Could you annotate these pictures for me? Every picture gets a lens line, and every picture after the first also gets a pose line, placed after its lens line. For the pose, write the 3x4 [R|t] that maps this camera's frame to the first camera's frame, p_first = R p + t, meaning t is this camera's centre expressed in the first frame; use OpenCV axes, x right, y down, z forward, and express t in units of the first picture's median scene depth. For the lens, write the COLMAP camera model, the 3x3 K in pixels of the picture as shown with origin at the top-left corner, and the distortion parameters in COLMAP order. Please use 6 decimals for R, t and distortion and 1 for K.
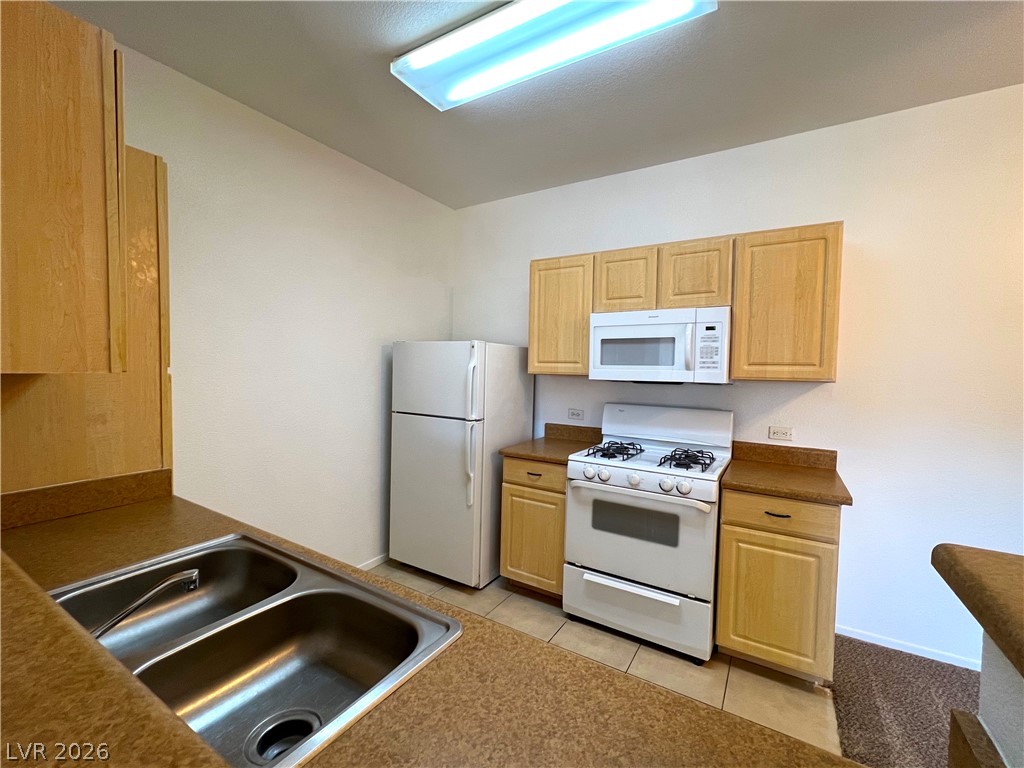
lens RADIAL K [[437.5, 0, 512.4], [0, 437.5, 386.3], [0, 0, 1]] dist [0.000198, 0.000211]
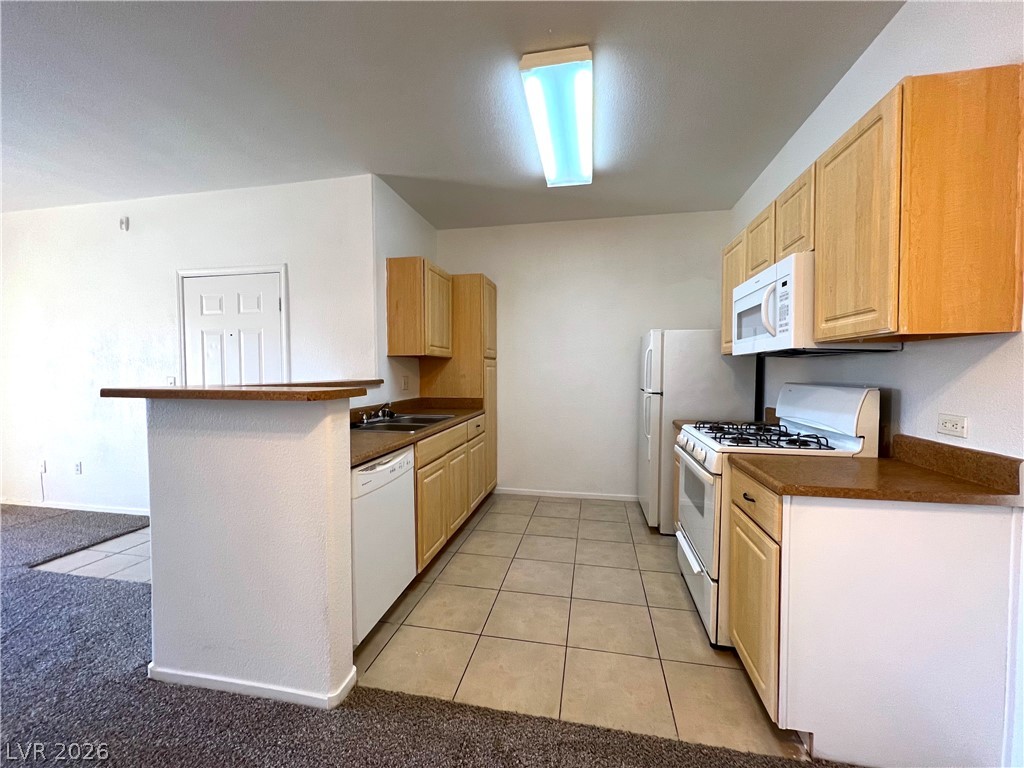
lens RADIAL K [[407.9, 0, 512.0], [0, 407.9, 385.8], [0, 0, 1]] dist [0.001571, -0.000063]
pose [[0.349675, 0.012911, -0.936782, 0.939101], [-0.033166, 0.999449, 0.001395, 0.073191], [0.936284, 0.030582, 0.349910, 0.229388]]
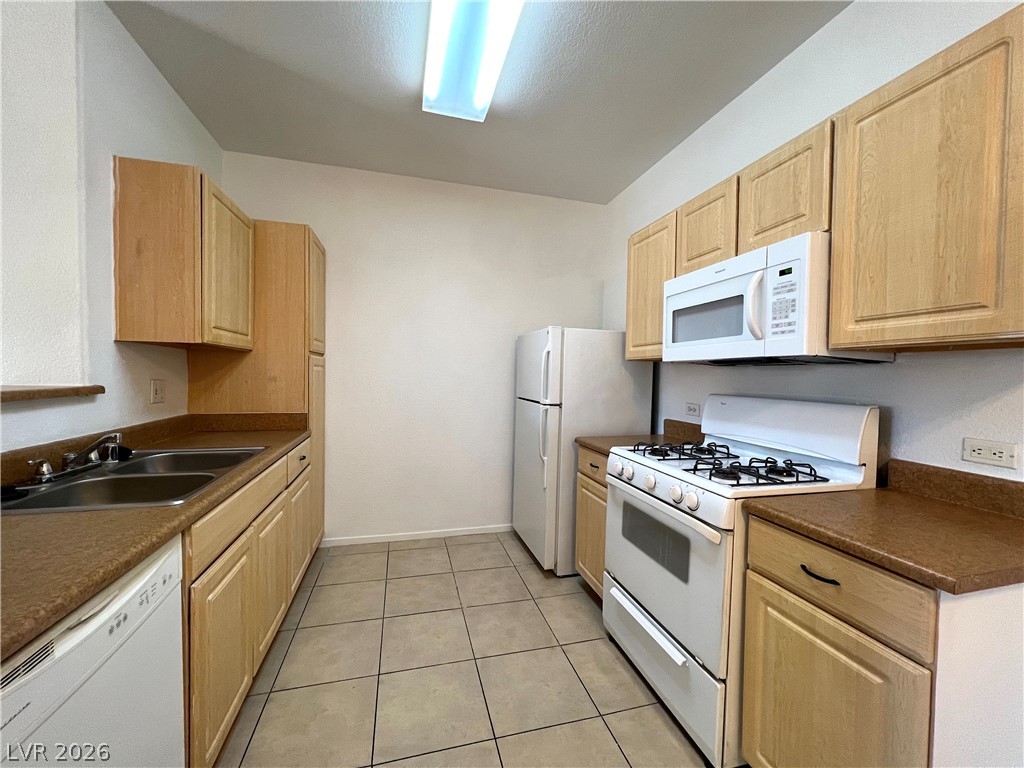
lens RADIAL K [[407.9, 0, 512.0], [0, 407.9, 385.8], [0, 0, 1]] dist [0.001571, -0.000063]
pose [[0.730711, 0.012958, -0.682563, 0.535275], [-0.034364, 0.999251, -0.017818, 0.057523], [0.681821, 0.036476, 0.730609, 0.266252]]
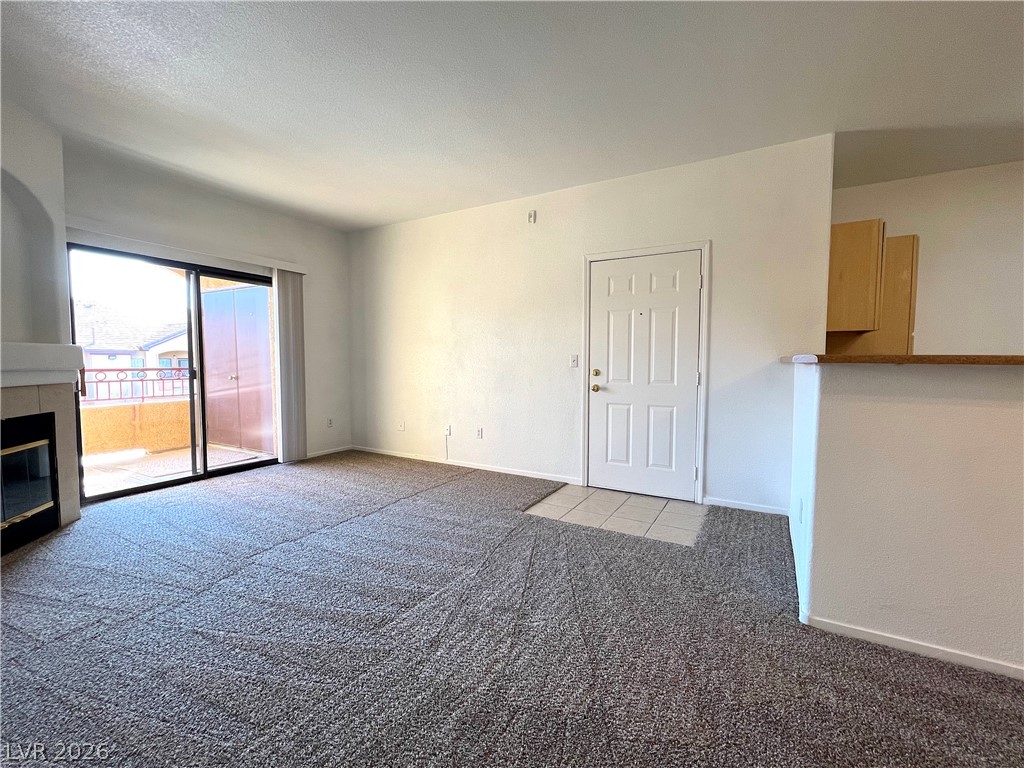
lens RADIAL K [[437.5, 0, 512.4], [0, 437.5, 386.3], [0, 0, 1]] dist [0.000198, 0.000211]
pose [[0.028007, 0.043509, -0.998660, 0.850109], [-0.046386, 0.998033, 0.042181, 0.143672], [0.998531, 0.045142, 0.029970, -0.651842]]
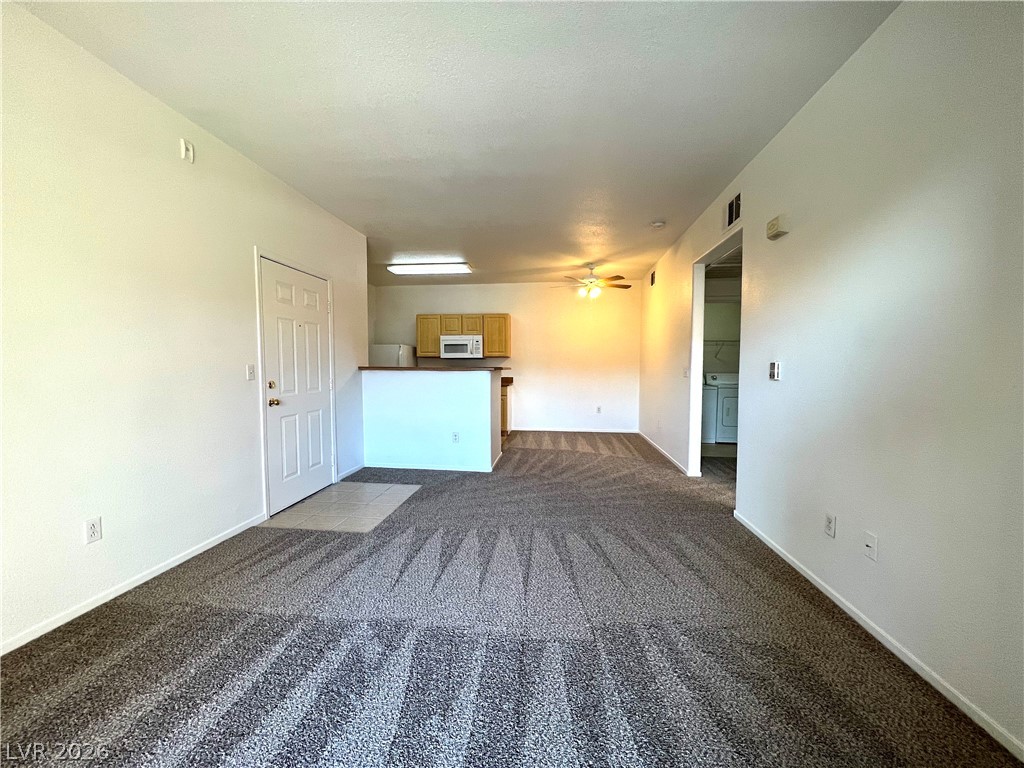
lens RADIAL K [[429.8, 0, 501.8], [0, 429.8, 387.6], [0, 0, 1]] dist [0.000449, -0.000029]
pose [[0.907030, -0.040176, 0.419144, -0.726231], [0.035863, 0.999192, 0.018166, 0.157368], [-0.419535, -0.001445, 0.907738, -1.946218]]
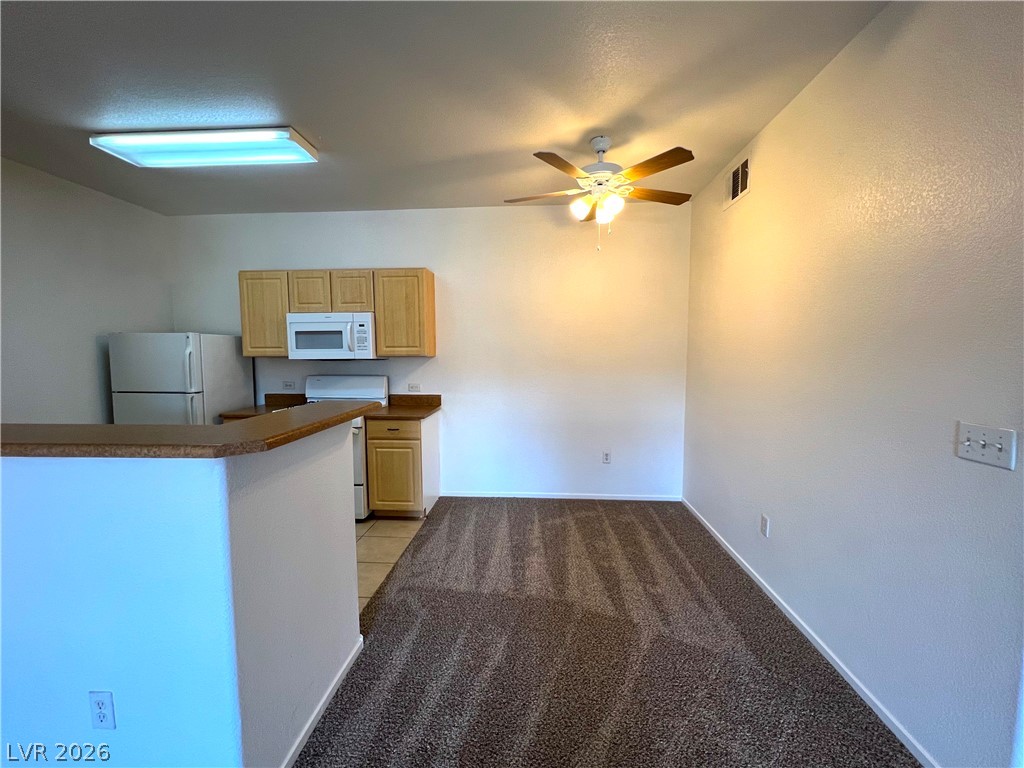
lens RADIAL K [[437.5, 0, 512.4], [0, 437.5, 386.3], [0, 0, 1]] dist [0.000198, 0.000211]
pose [[0.885838, -0.060800, 0.459993, 0.172688], [0.040777, 0.997743, 0.053350, 0.028733], [-0.462199, -0.028502, 0.886318, -0.675604]]
